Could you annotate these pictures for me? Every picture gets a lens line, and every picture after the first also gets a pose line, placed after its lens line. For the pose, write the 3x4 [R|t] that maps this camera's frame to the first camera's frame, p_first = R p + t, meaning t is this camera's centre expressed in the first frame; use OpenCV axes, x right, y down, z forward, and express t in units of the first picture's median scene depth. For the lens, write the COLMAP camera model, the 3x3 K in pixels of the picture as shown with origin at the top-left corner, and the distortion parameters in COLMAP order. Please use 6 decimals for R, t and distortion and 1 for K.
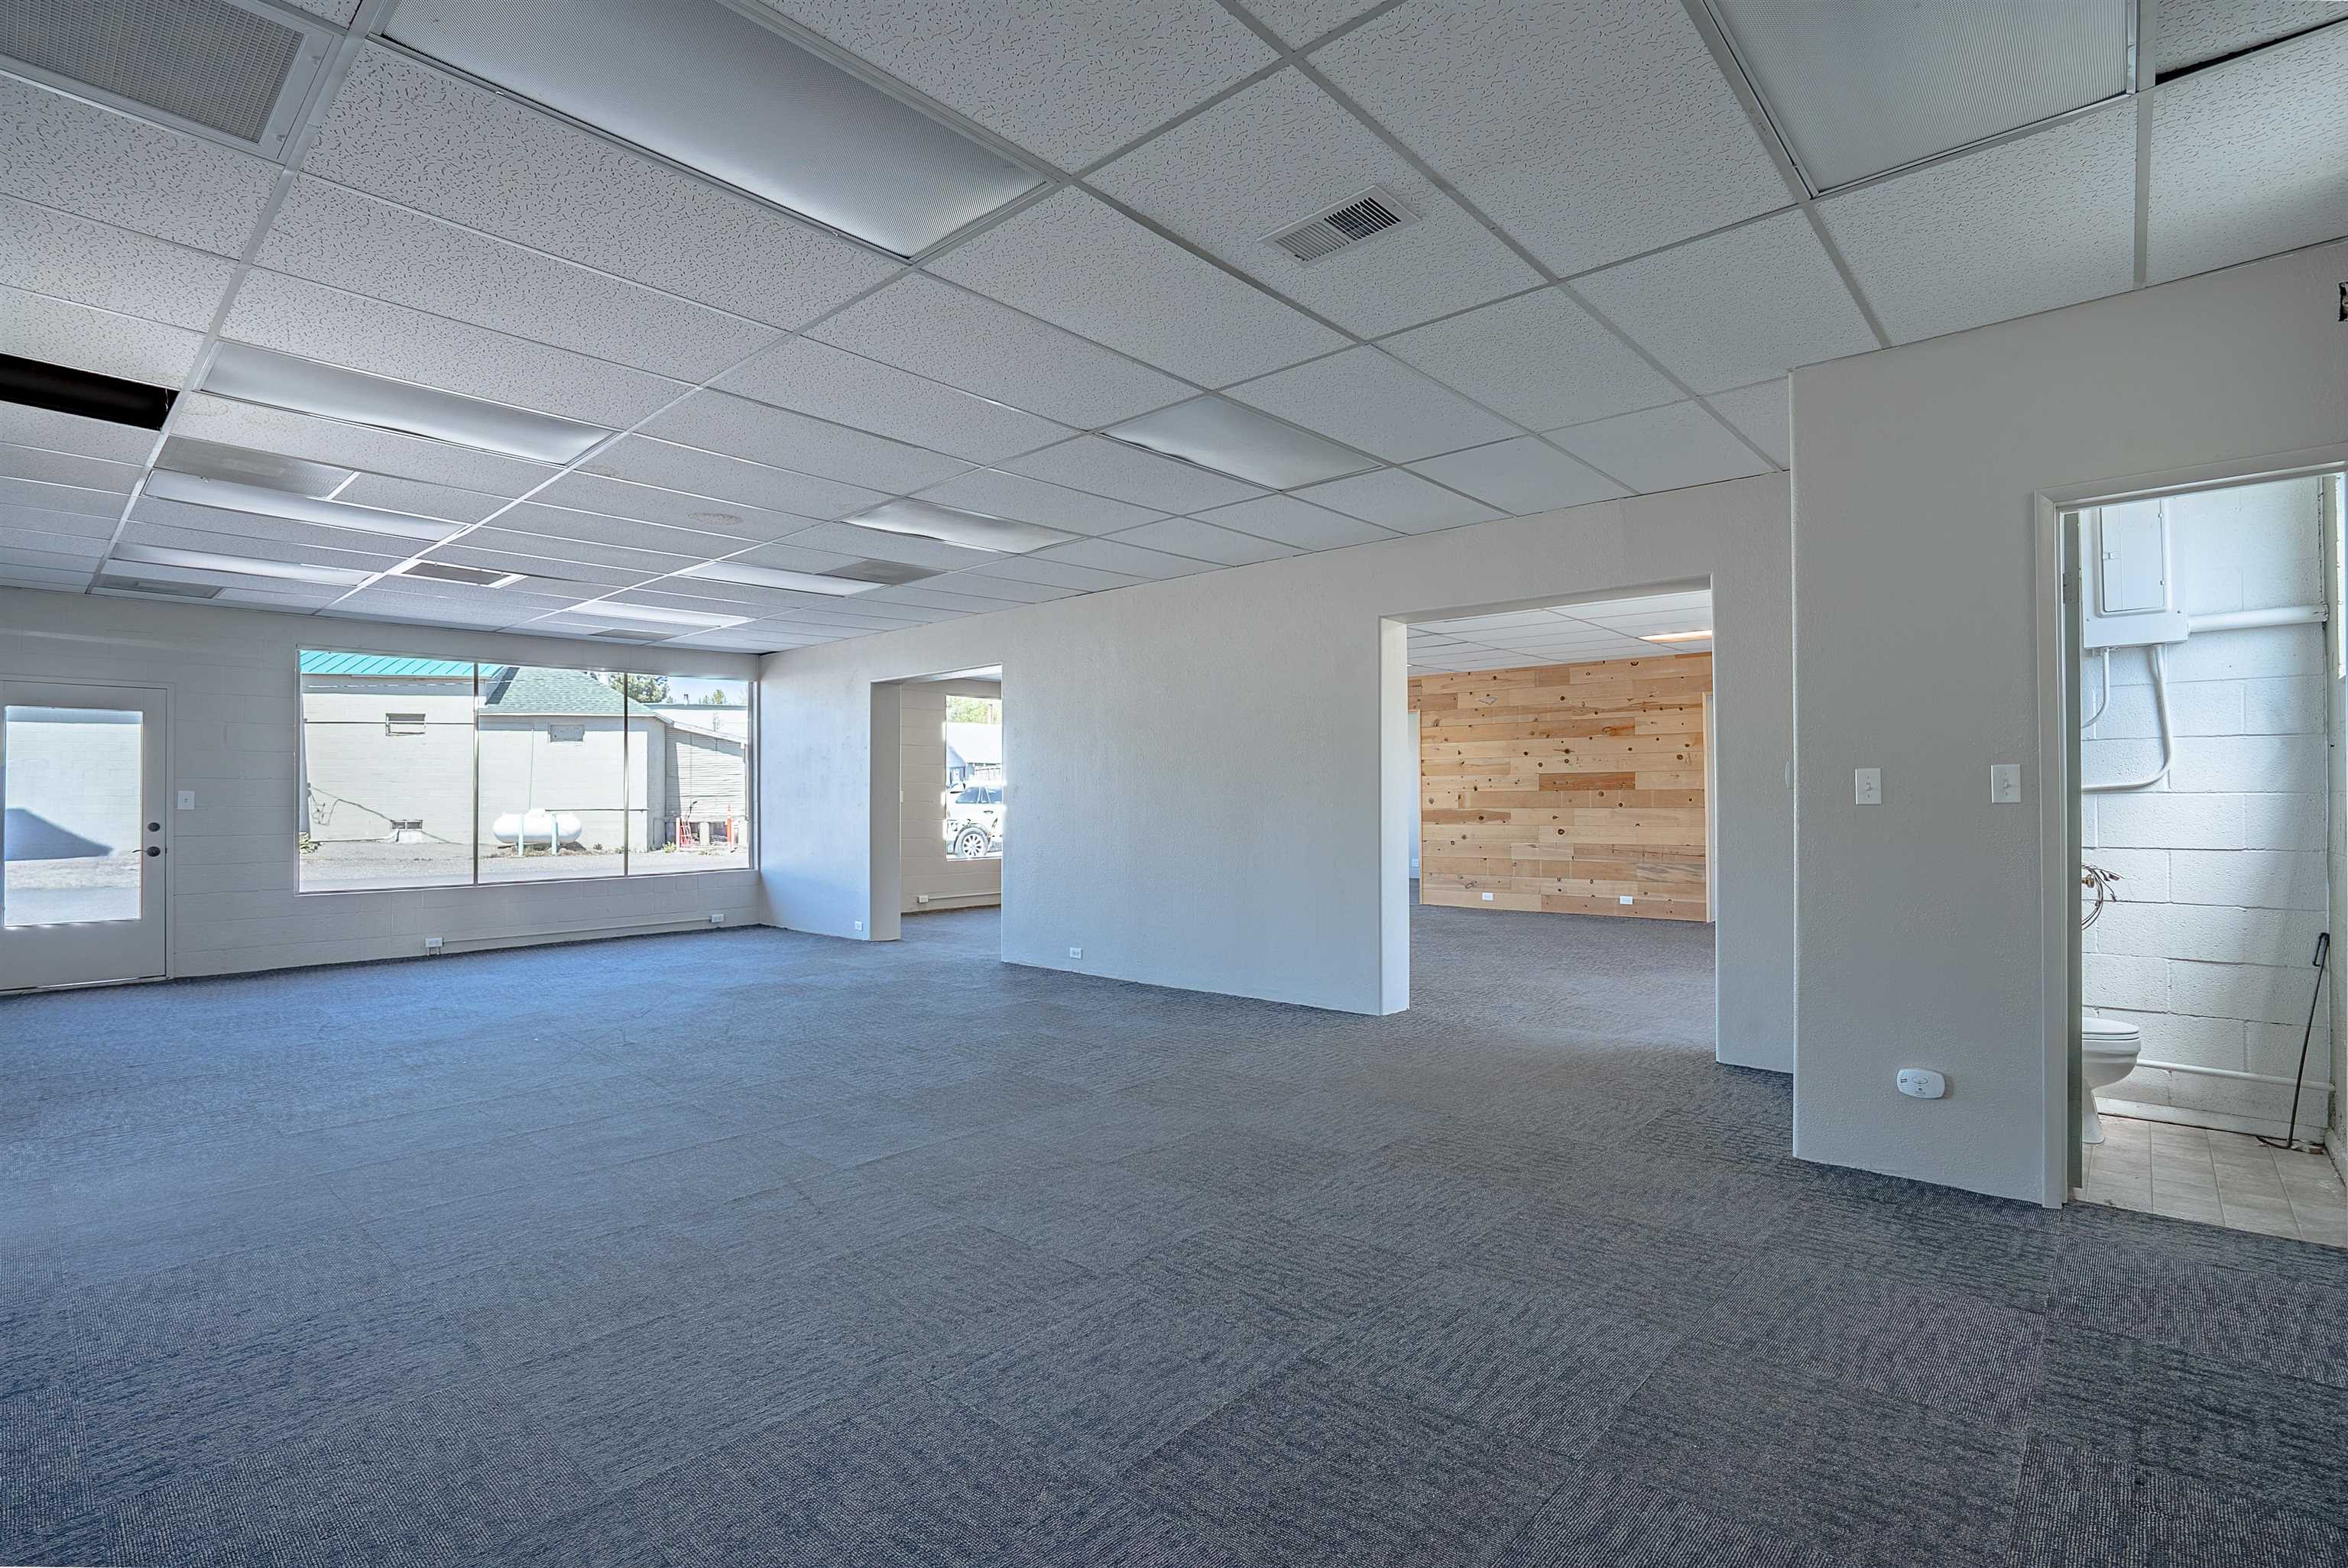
lens RADIAL K [[1142.9, 0, 1174.0], [0, 1142.9, 784.0], [0, 0, 1]] dist [-0.044371, 0.000067]
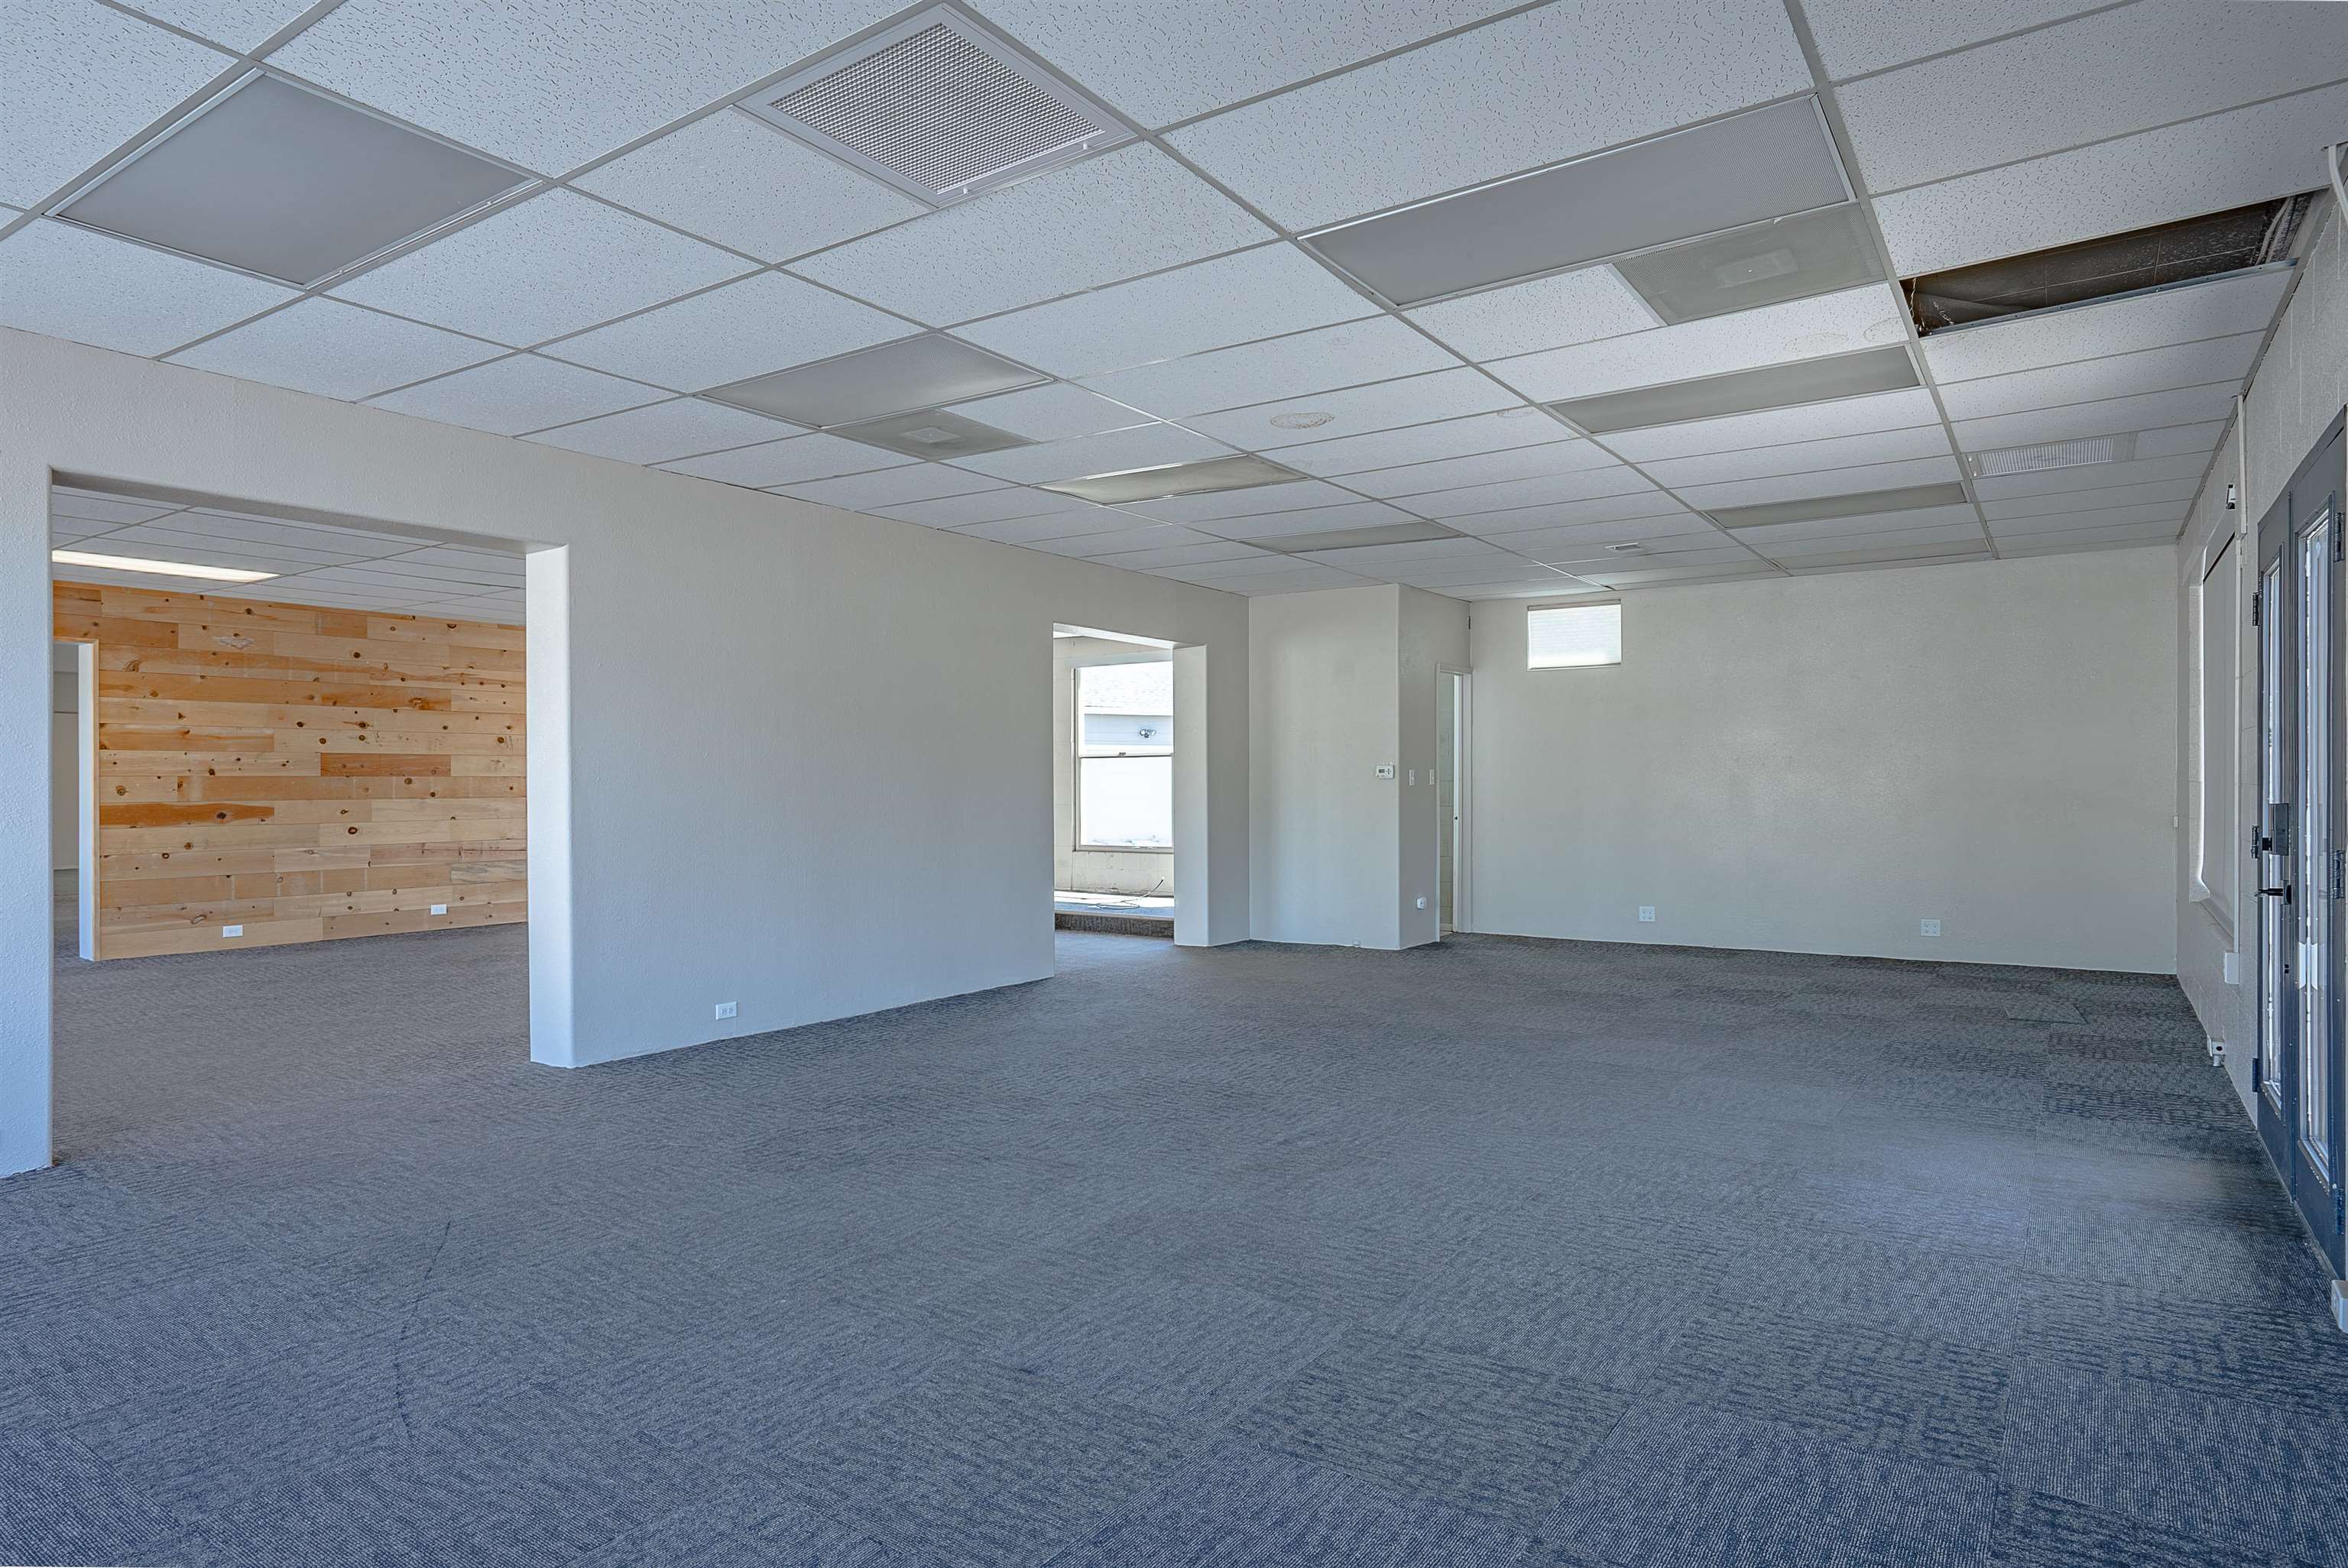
lens RADIAL K [[1331.5, 0, 1159.2], [0, 1331.5, 790.1], [0, 0, 1]] dist [-0.020802, 0.000039]
pose [[-0.126844, 0.001284, 0.991922, -0.596749], [-0.007225, 0.999971, -0.002218, 0.012968], [-0.991896, -0.007448, -0.126831, 0.571937]]
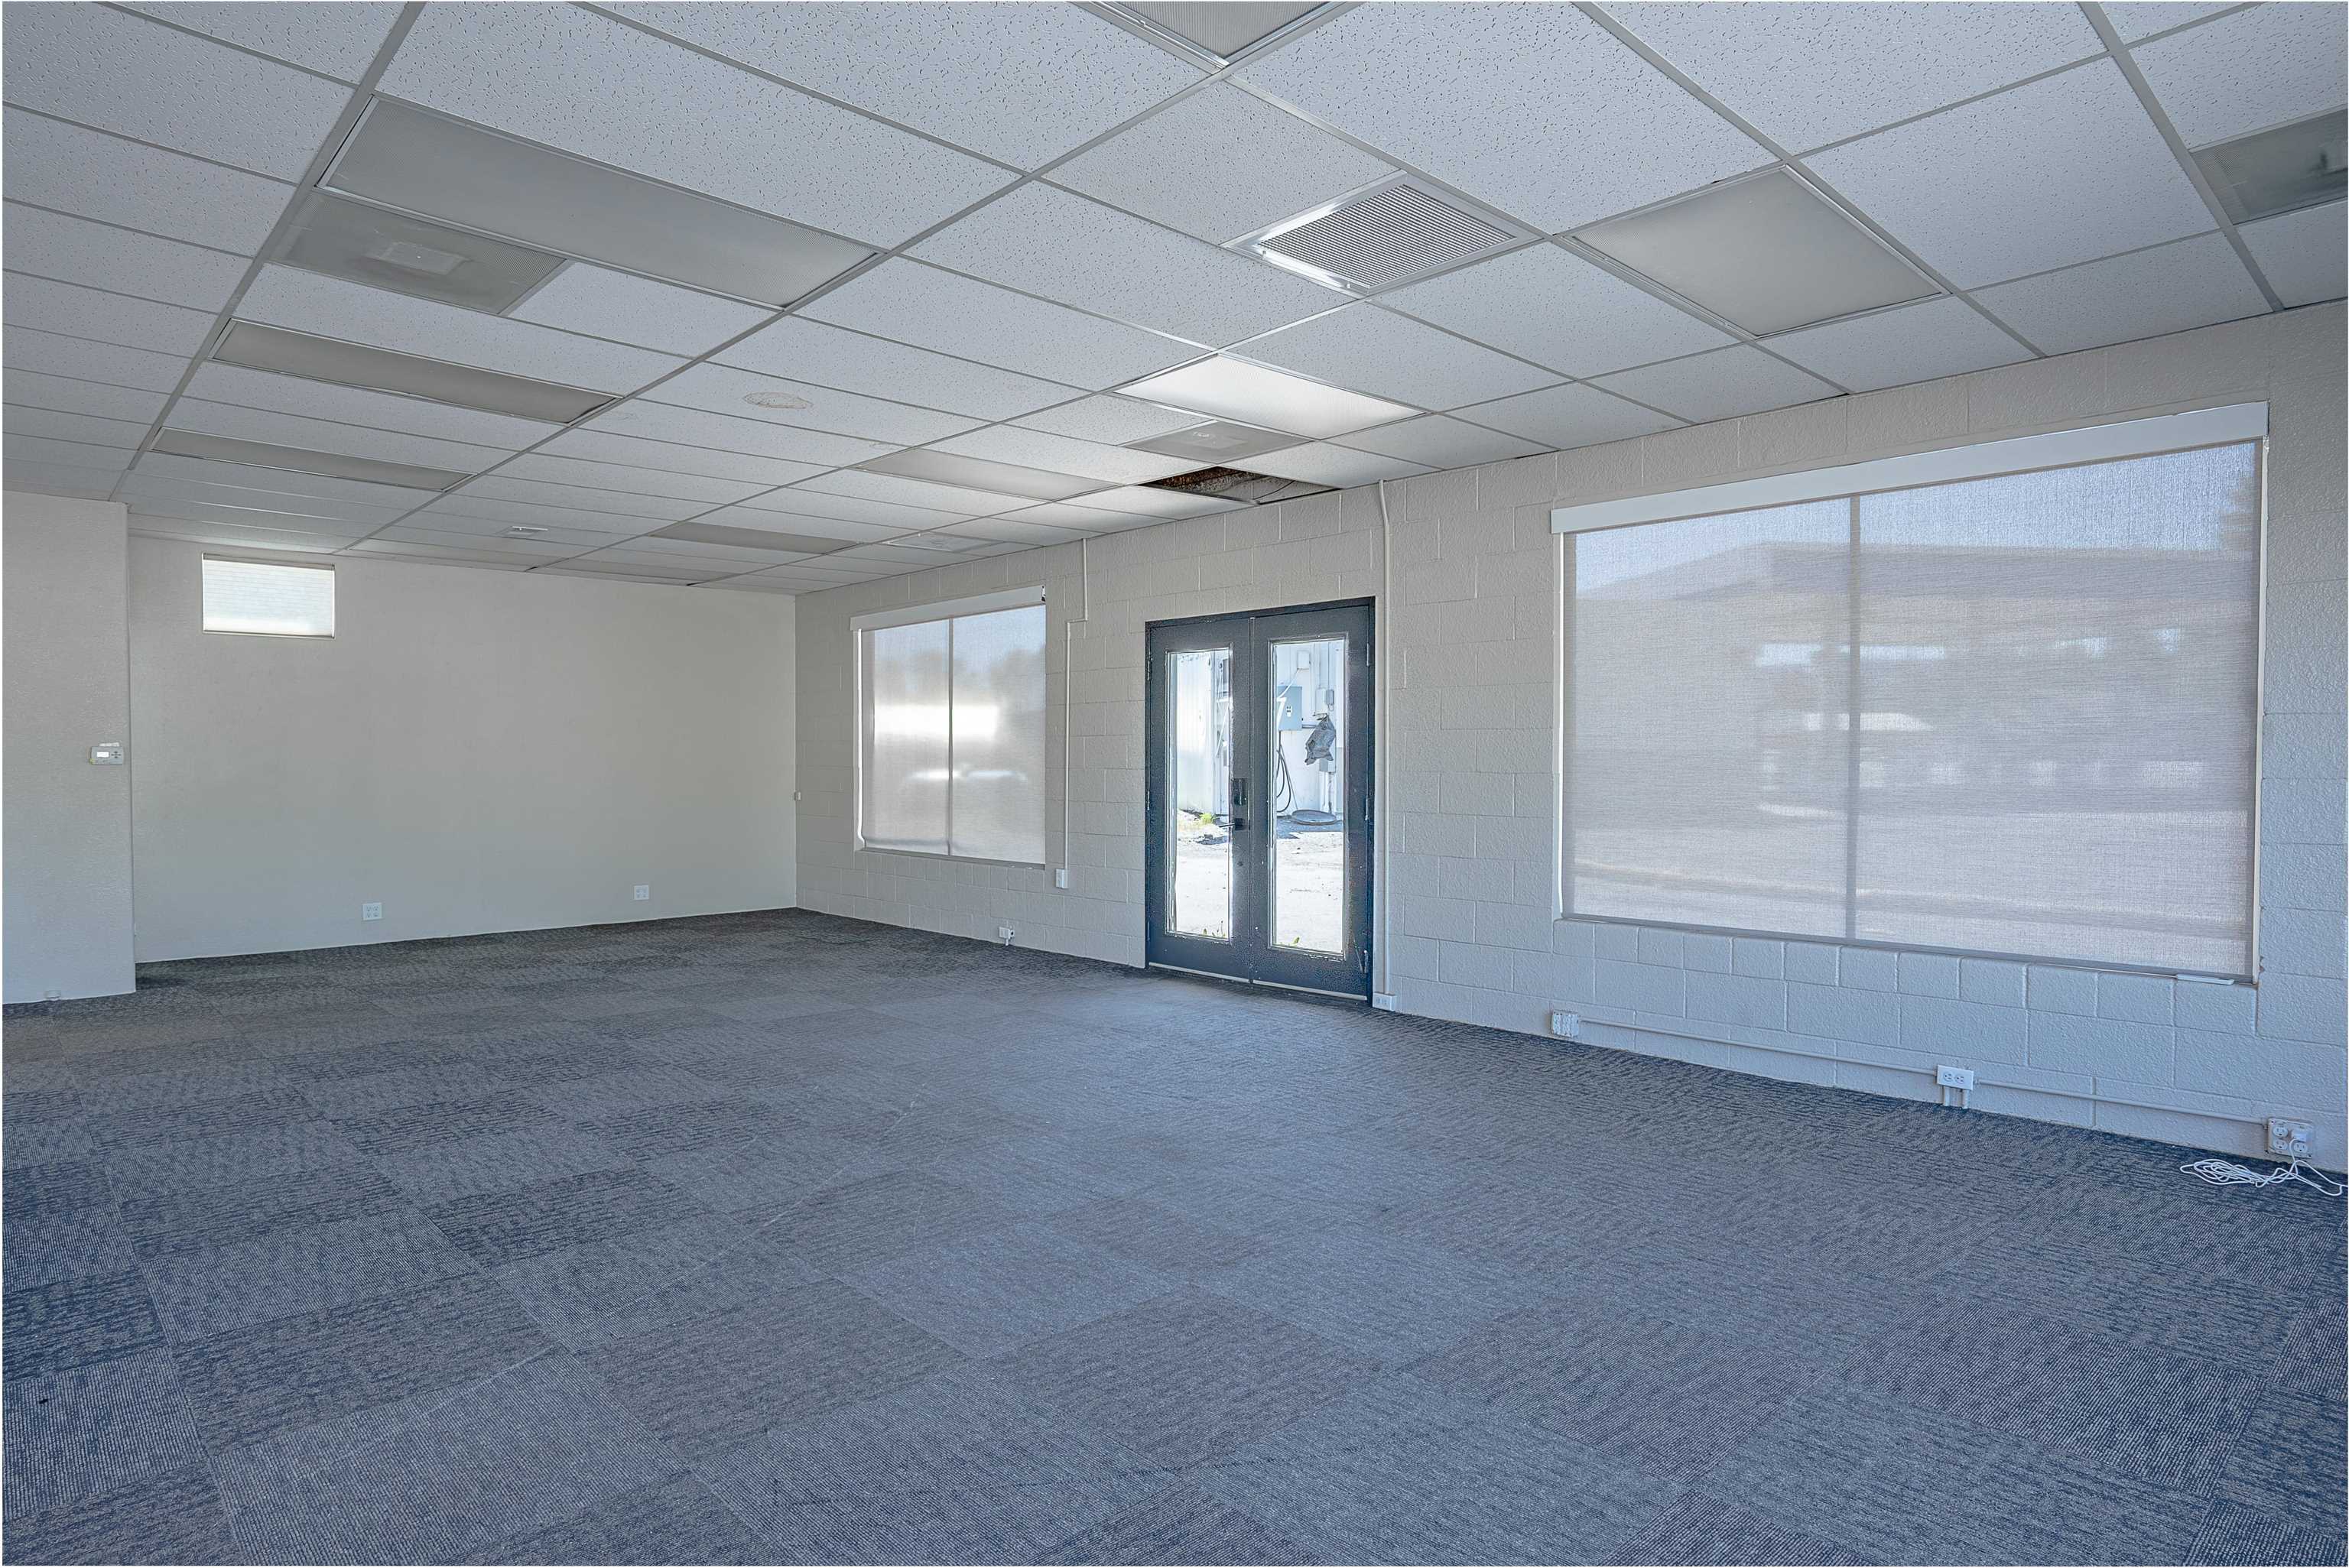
lens RADIAL K [[1332.2, 0, 1159.7], [0, 1332.2, 790.1], [0, 0, 1]] dist [-0.020802, 0.000039]
pose [[-0.996858, 0.005842, 0.078994, -0.339211], [0.006467, 0.999950, 0.007666, 0.013430], [-0.078946, 0.008152, -0.996846, 0.873894]]
